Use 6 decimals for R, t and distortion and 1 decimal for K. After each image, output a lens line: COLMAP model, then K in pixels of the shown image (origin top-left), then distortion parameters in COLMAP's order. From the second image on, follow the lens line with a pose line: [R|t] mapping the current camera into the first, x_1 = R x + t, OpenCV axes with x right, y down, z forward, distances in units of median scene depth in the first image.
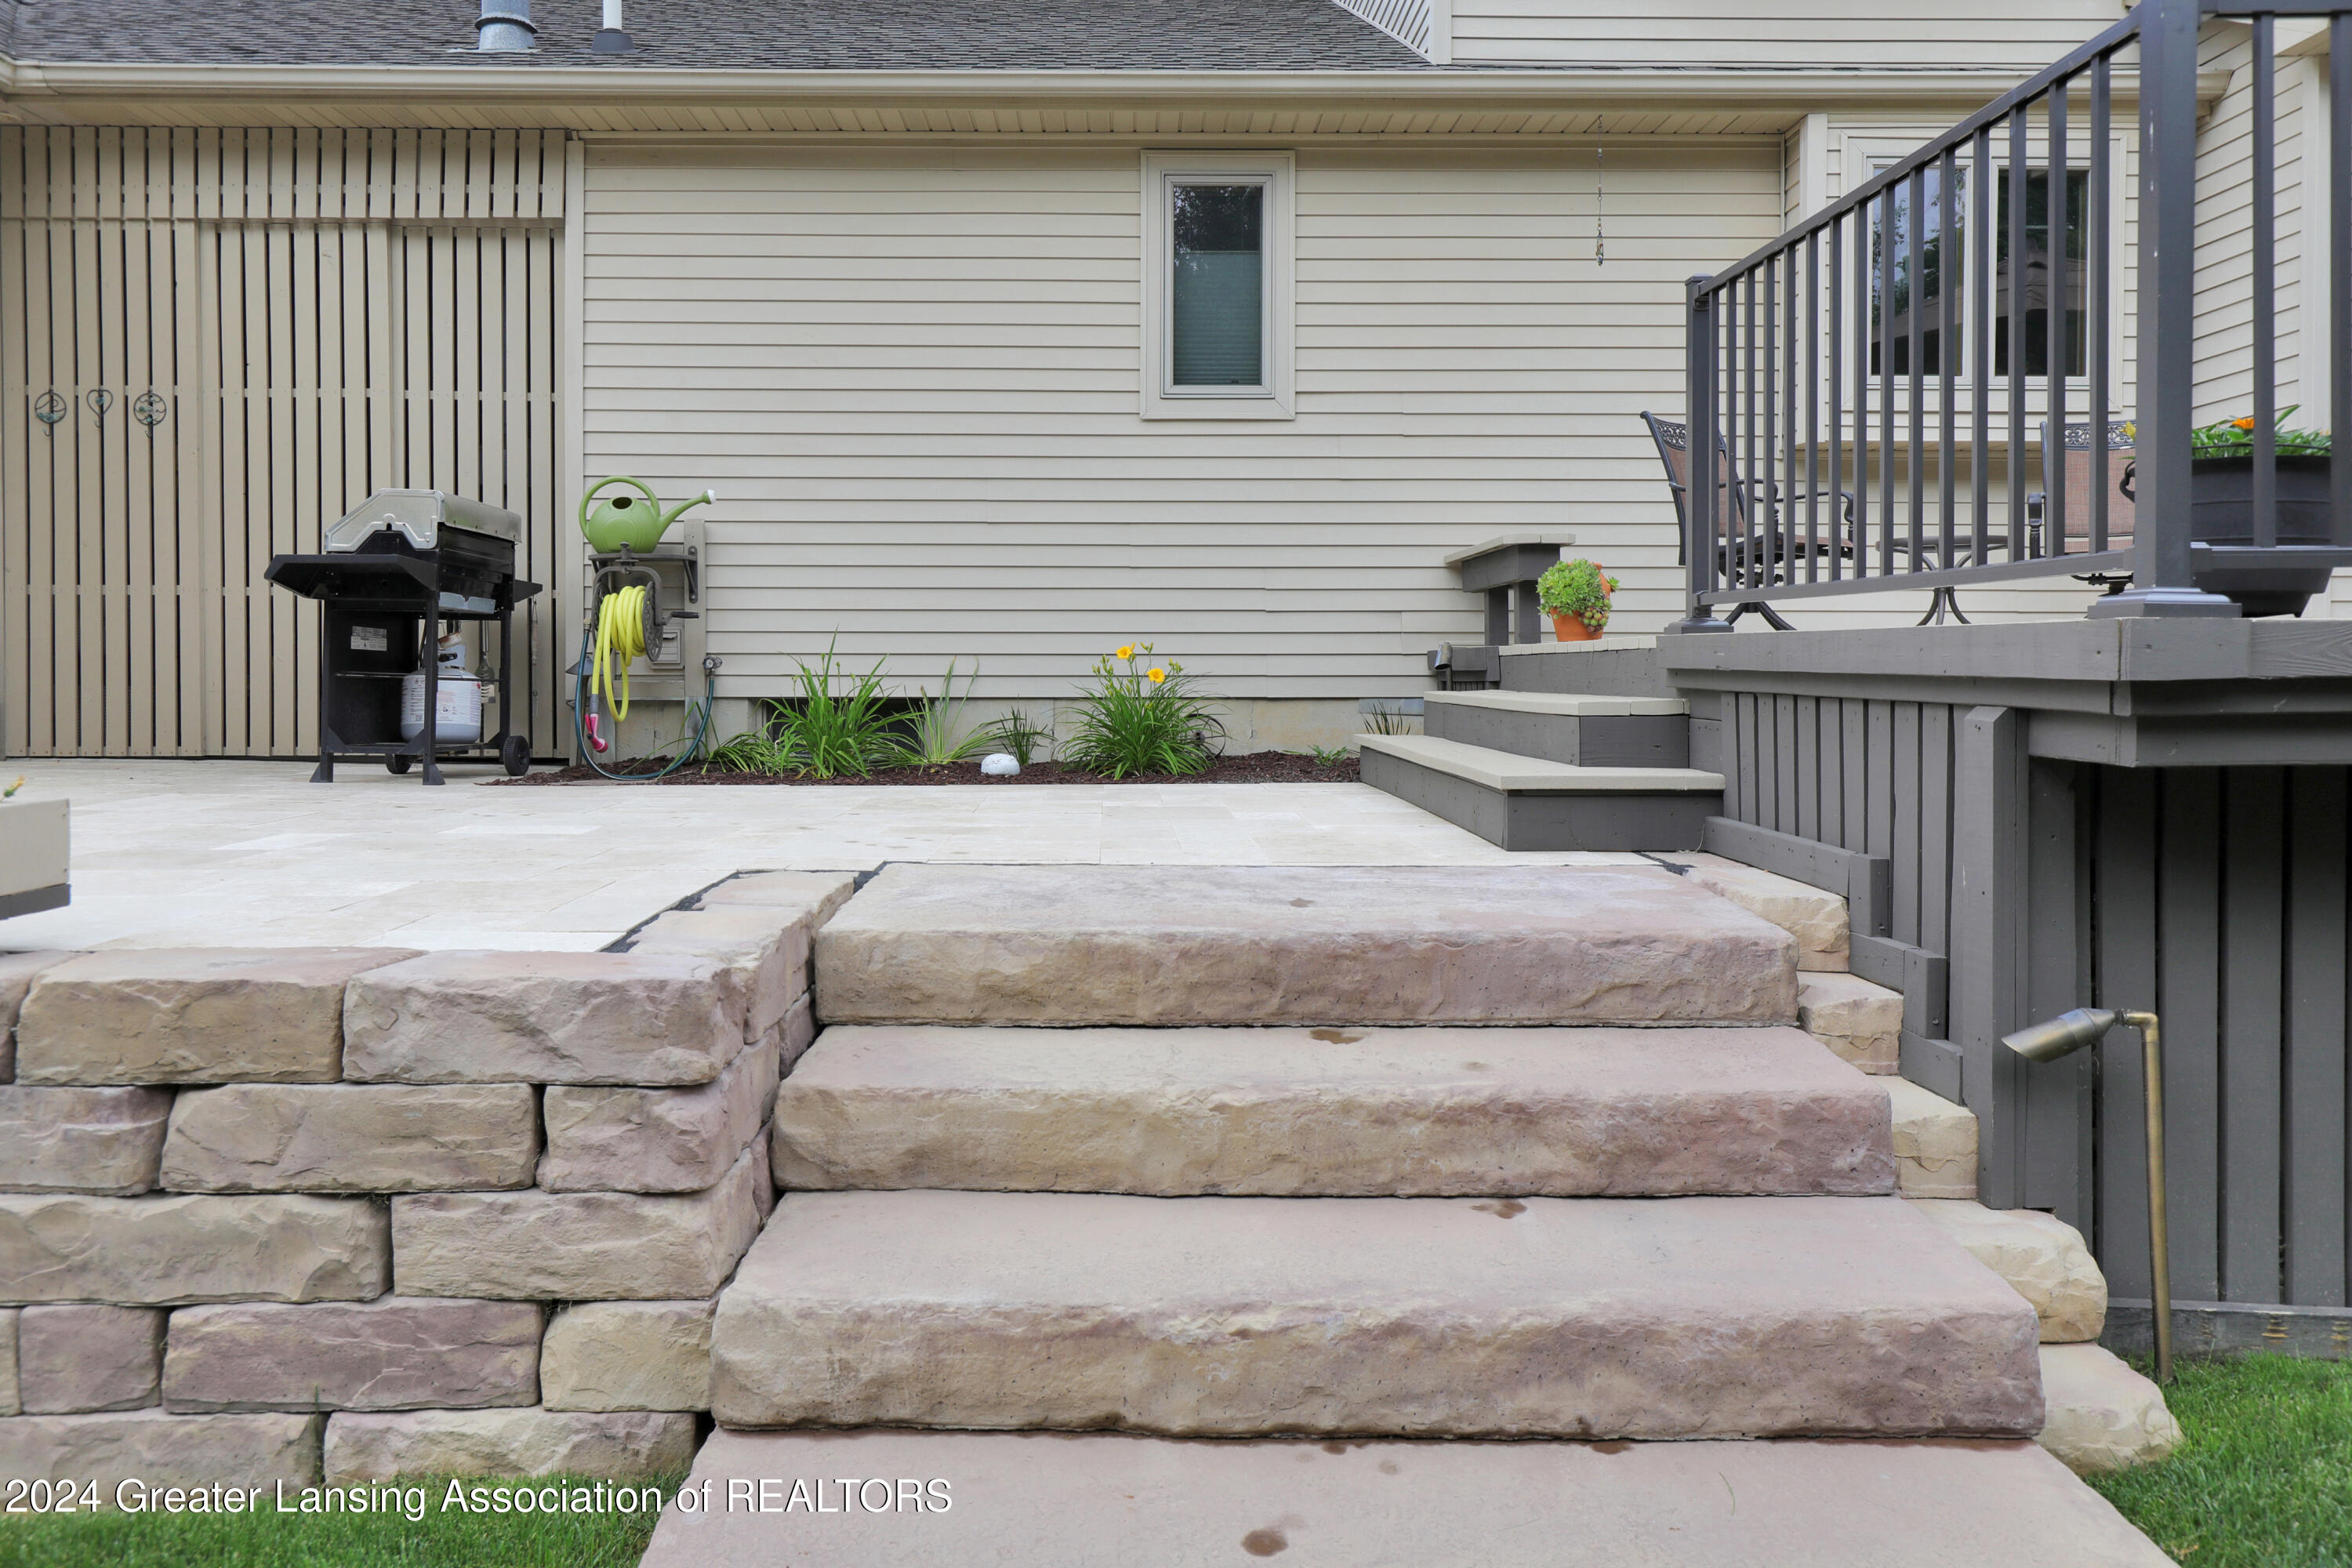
lens RADIAL K [[1580.7, 0, 1143.0], [0, 1580.7, 692.0], [0, 0, 1]] dist [0.001145, 0.001897]
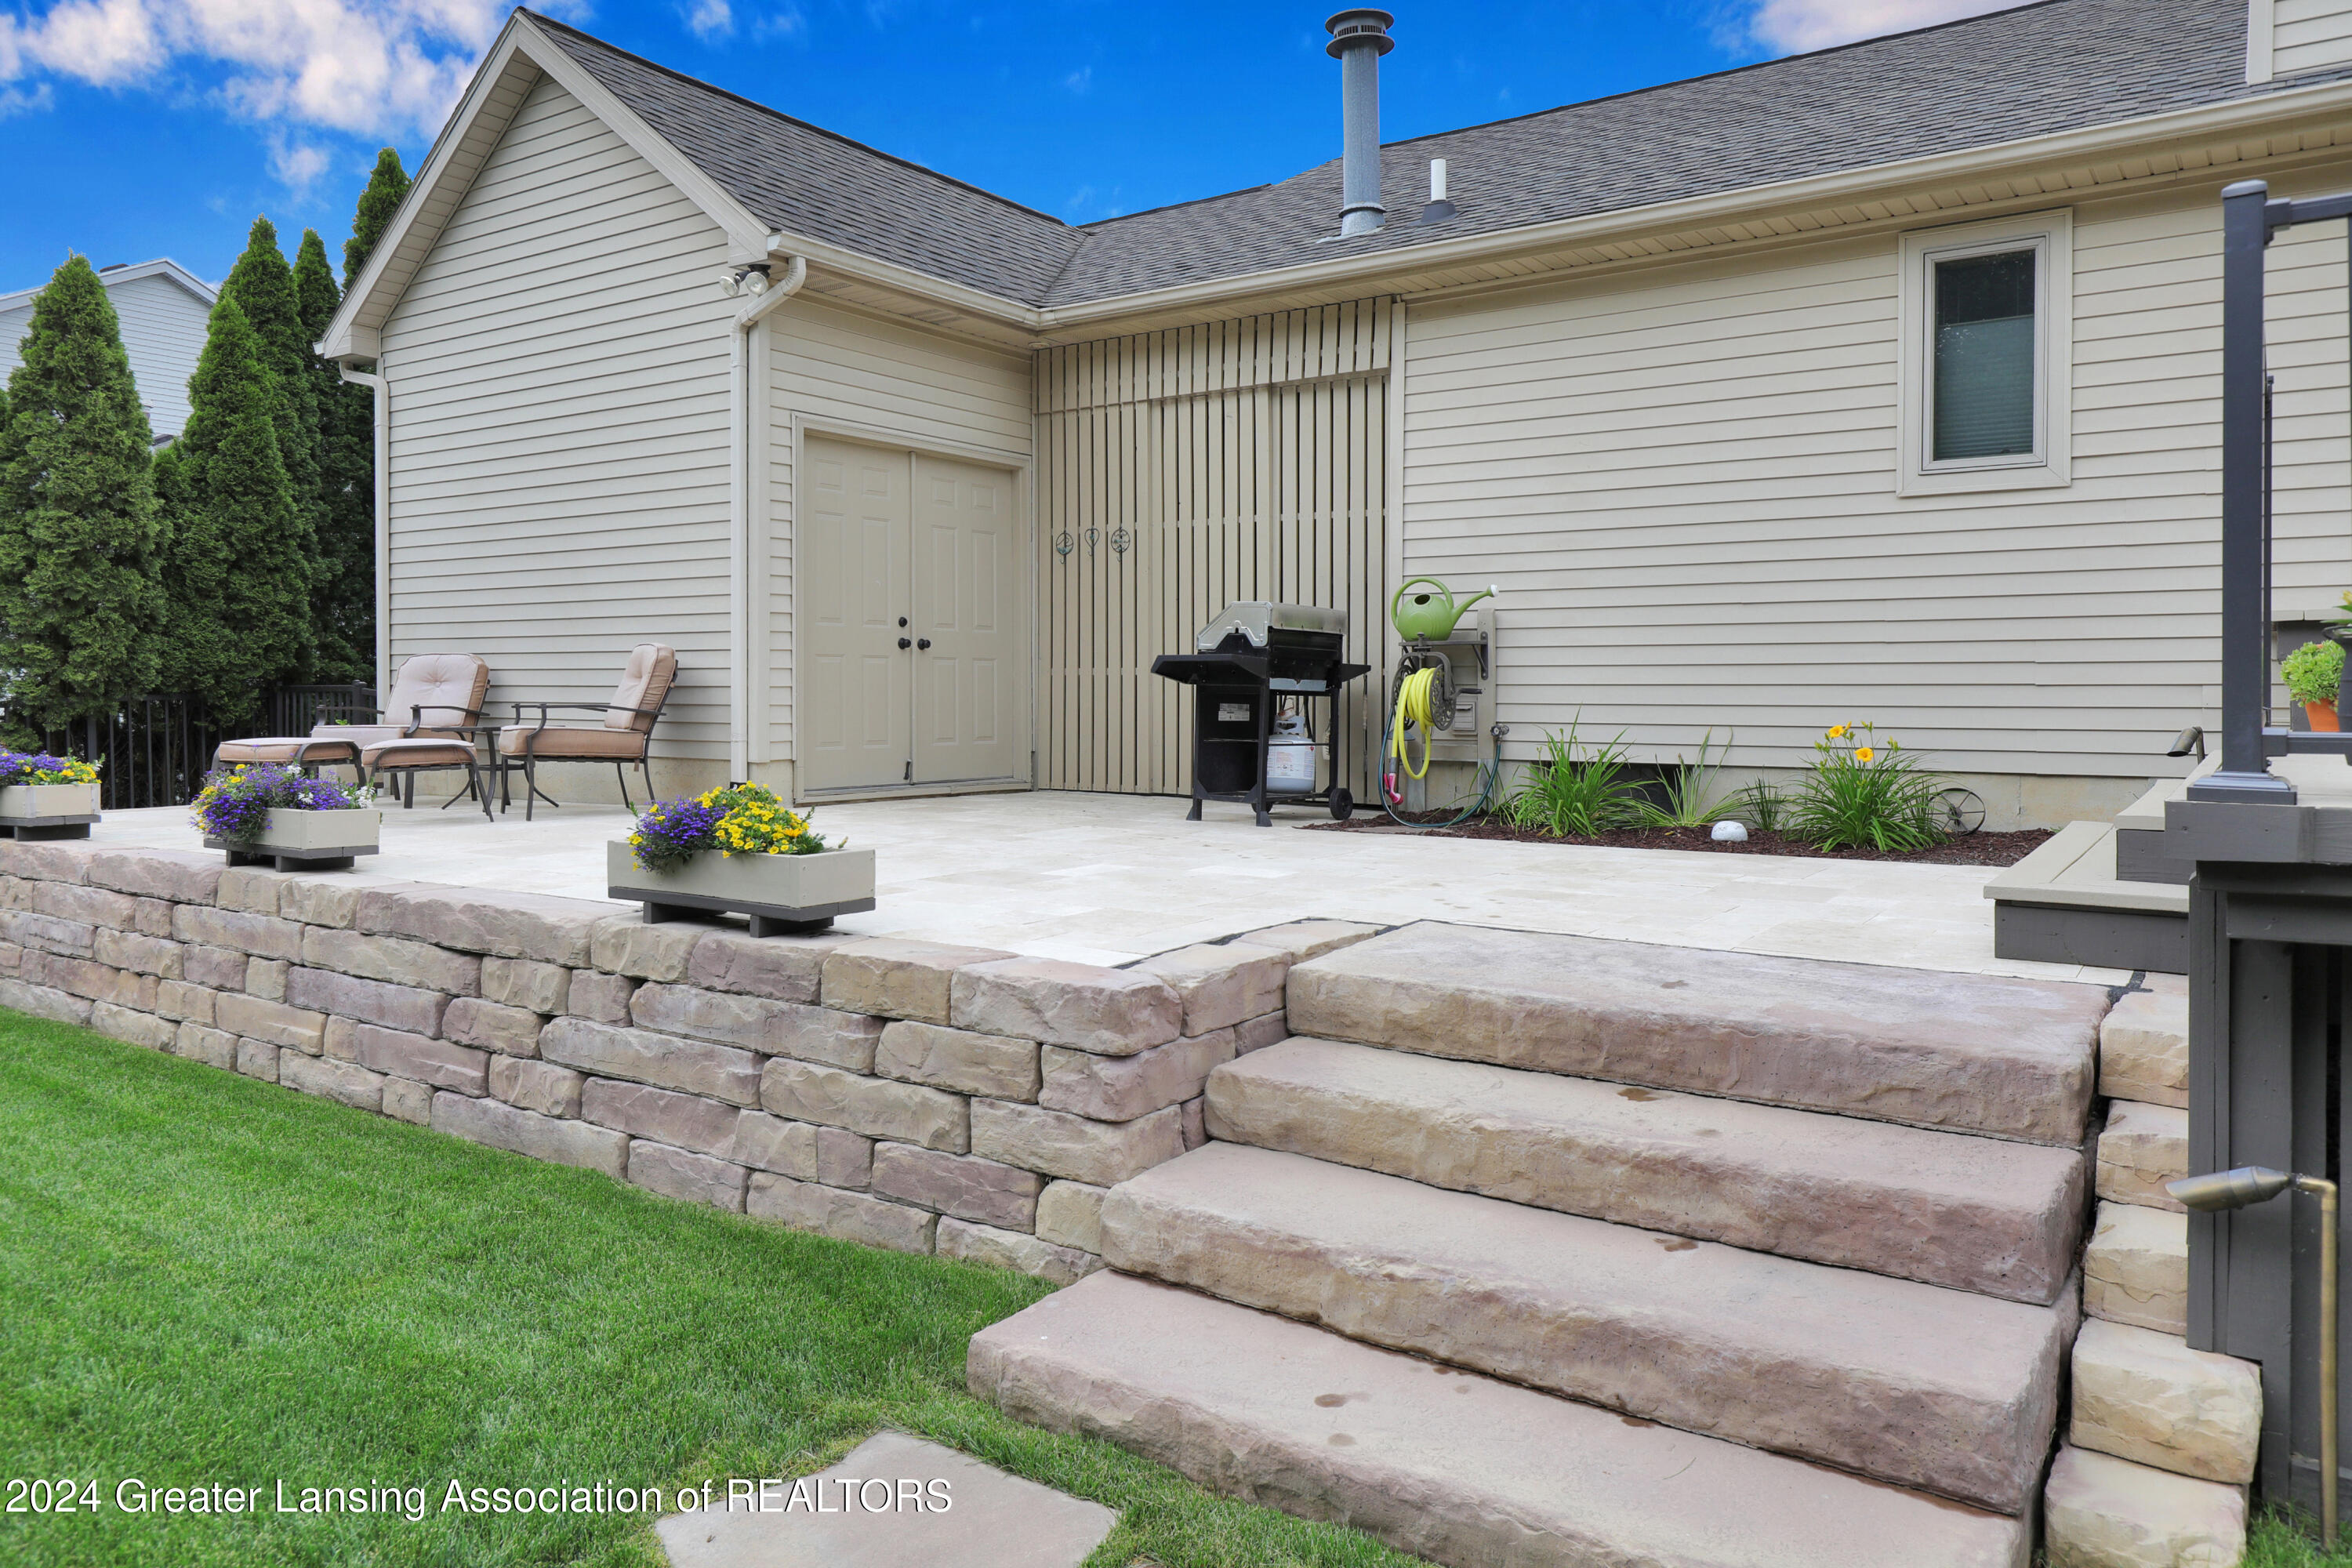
lens RADIAL K [[1580.7, 0, 1243.9], [0, 1580.7, 711.1], [0, 0, 1]] dist [0.001145, 0.001897]
pose [[0.829536, 0.010357, -0.558358, 0.547919], [-0.010837, 0.999938, 0.002448, -0.081245], [0.558349, 0.004020, 0.829597, -0.197738]]
